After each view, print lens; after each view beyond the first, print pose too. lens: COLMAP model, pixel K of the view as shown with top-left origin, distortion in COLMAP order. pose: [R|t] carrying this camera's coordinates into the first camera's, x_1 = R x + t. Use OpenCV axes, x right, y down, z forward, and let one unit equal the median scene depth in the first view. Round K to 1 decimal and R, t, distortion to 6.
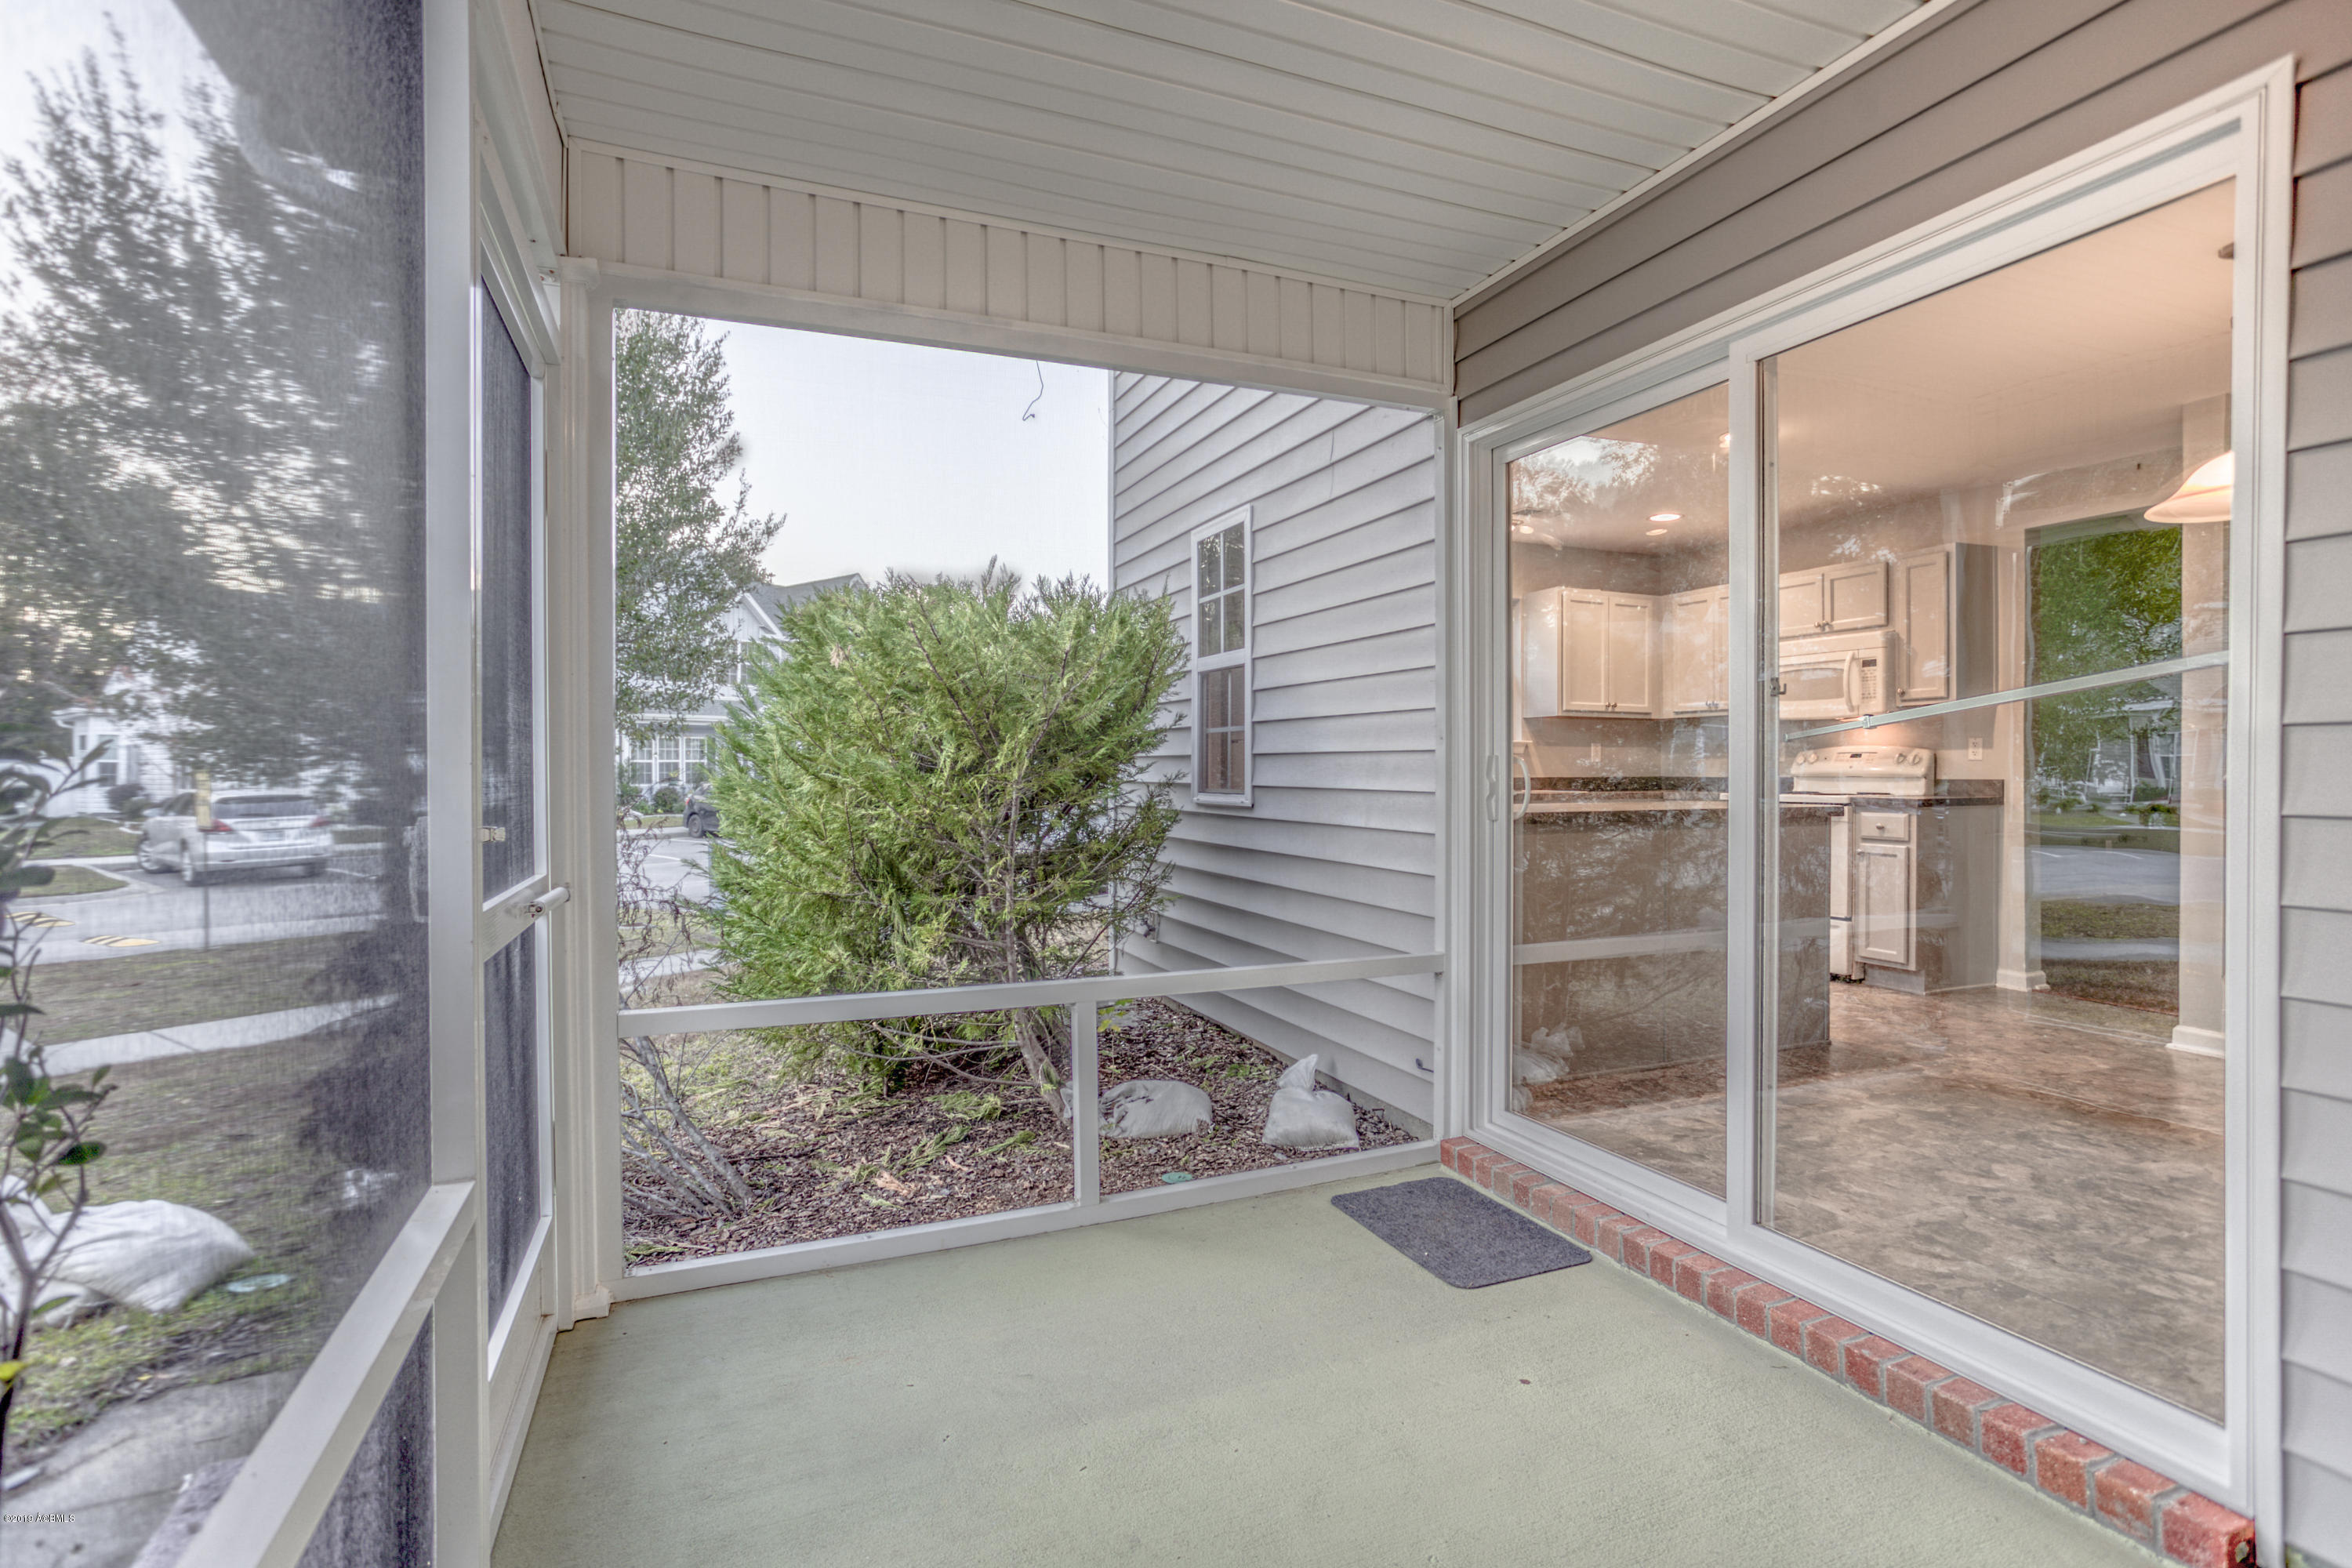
lens RADIAL K [[1160.9, 0, 1167.9], [0, 1160.9, 777.4], [0, 0, 1]] dist [-0.036594, 0.032526]
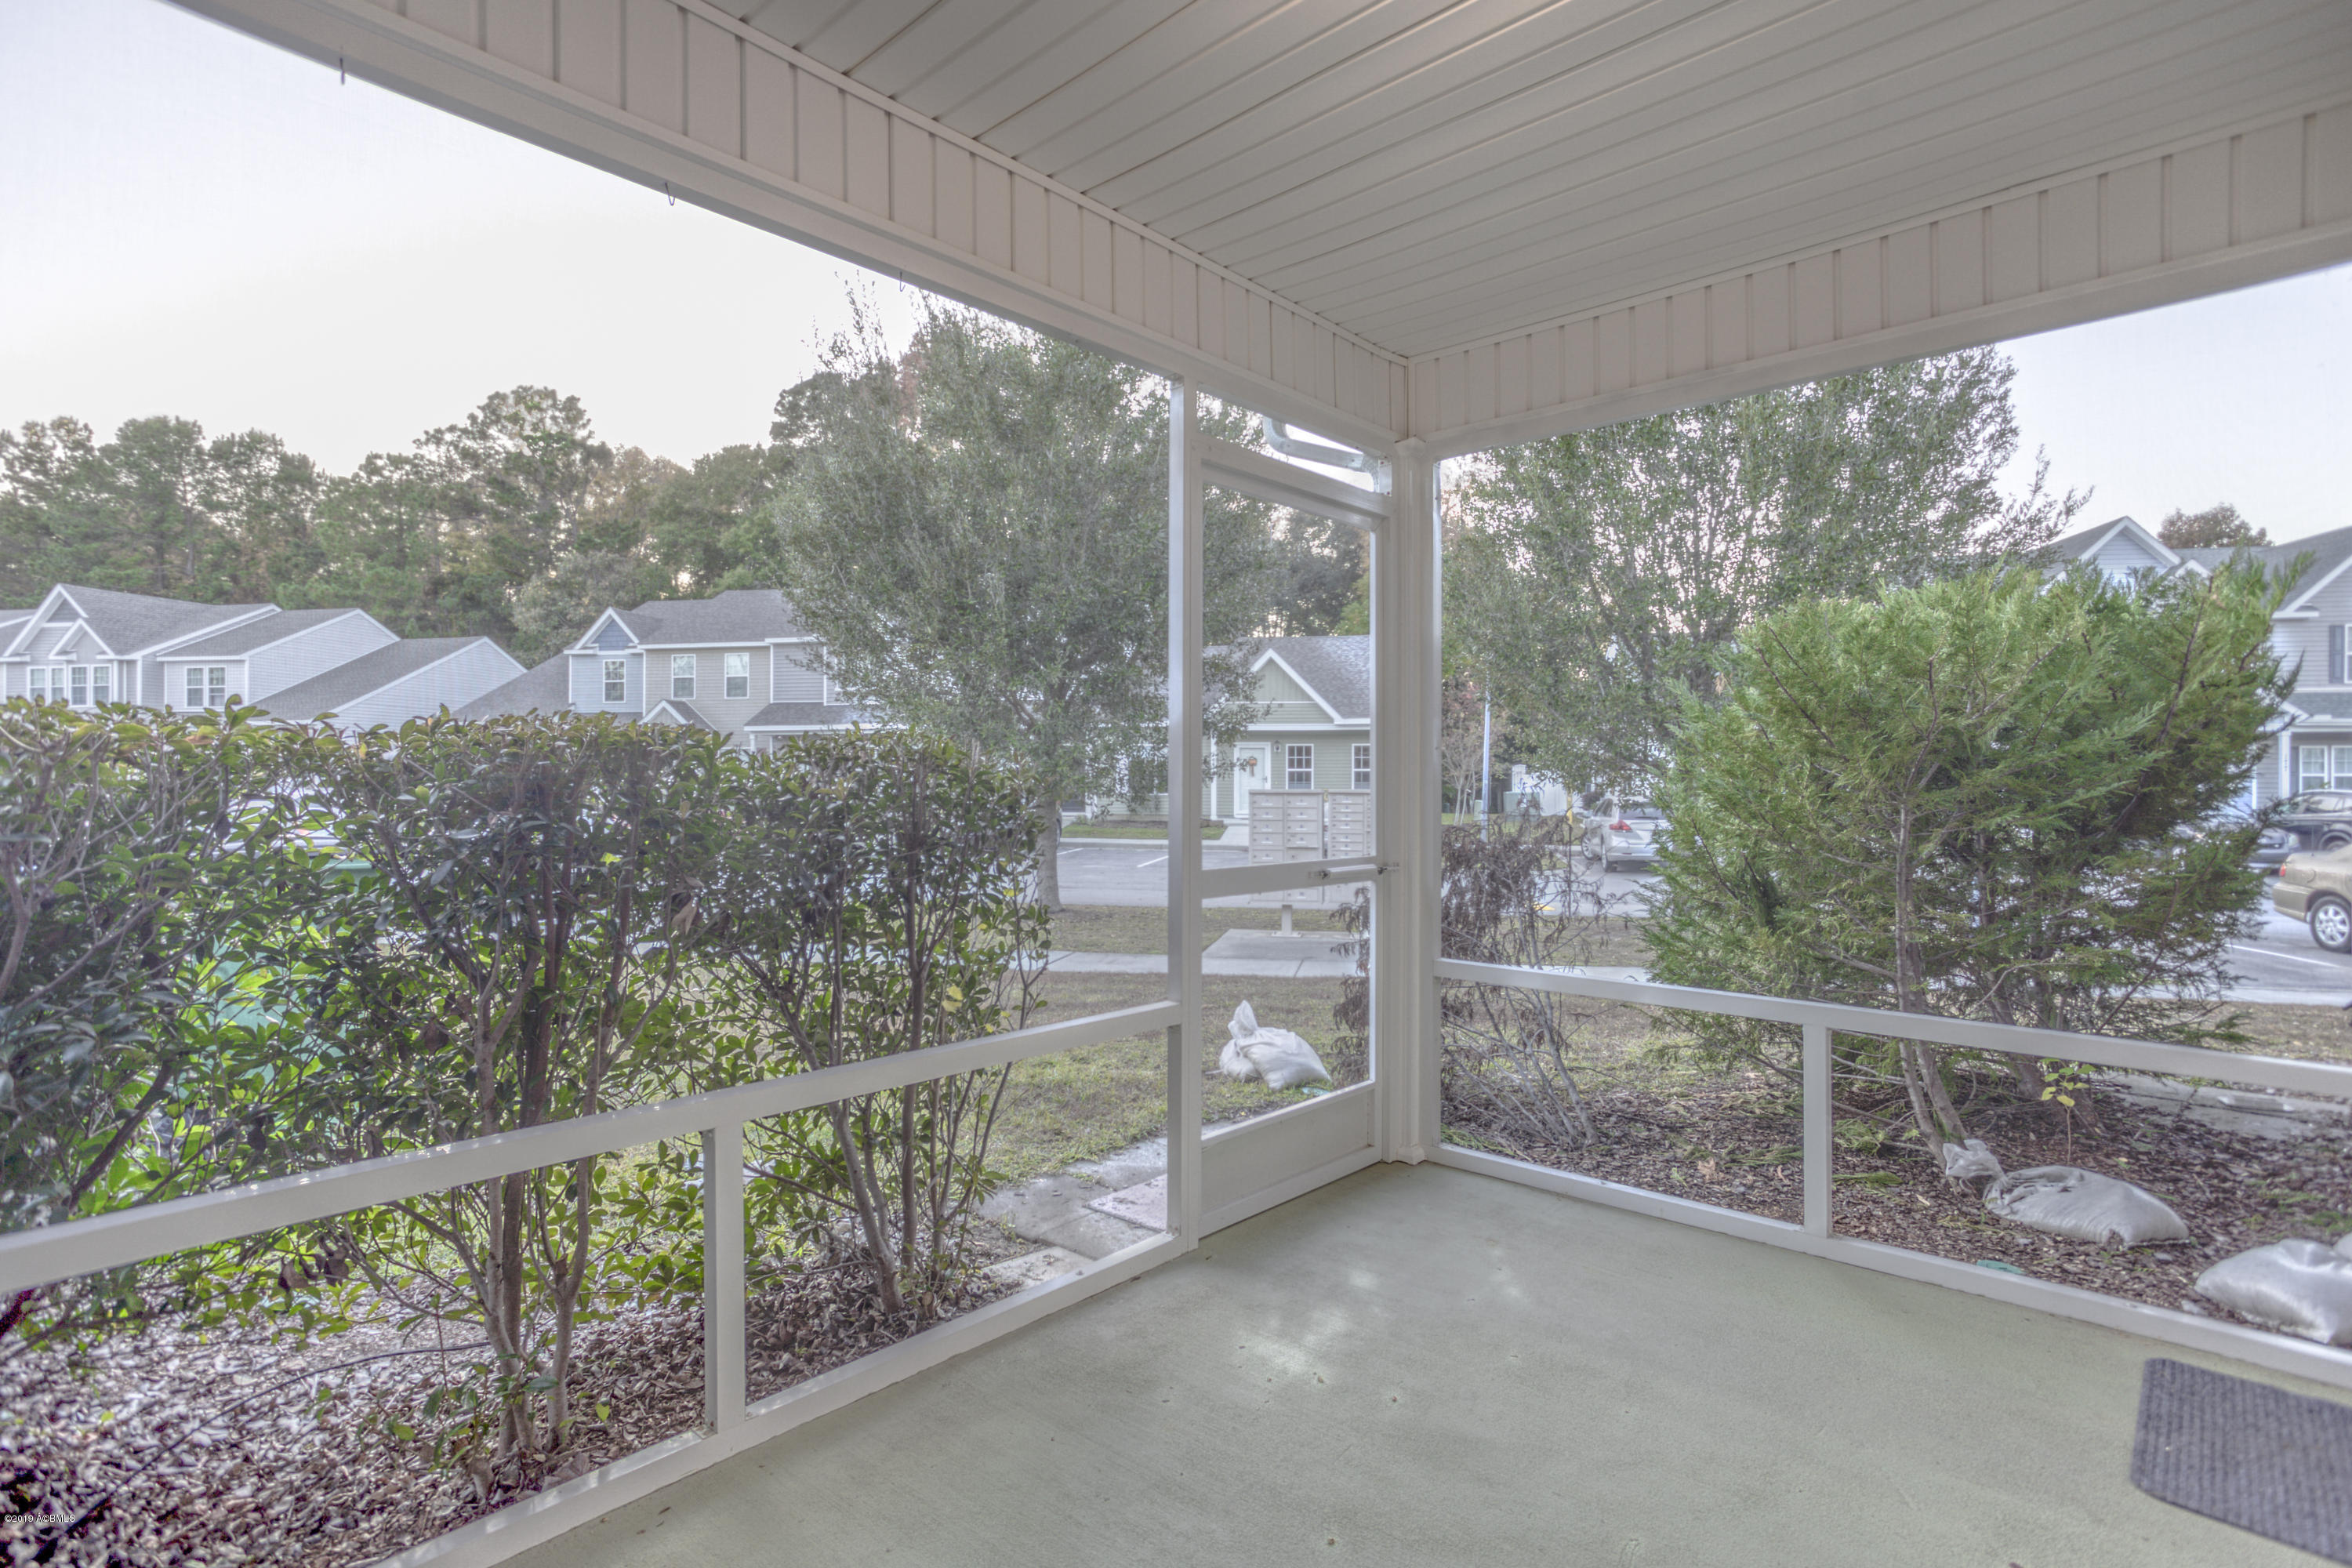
lens RADIAL K [[1160.9, 0, 1167.9], [0, 1160.9, 777.4], [0, 0, 1]] dist [-0.036594, 0.032526]
pose [[0.411225, 0.000154, -0.911534, 0.518483], [-0.008558, 0.999957, -0.003692, -0.008206], [0.911494, 0.009319, 0.411208, 0.084204]]
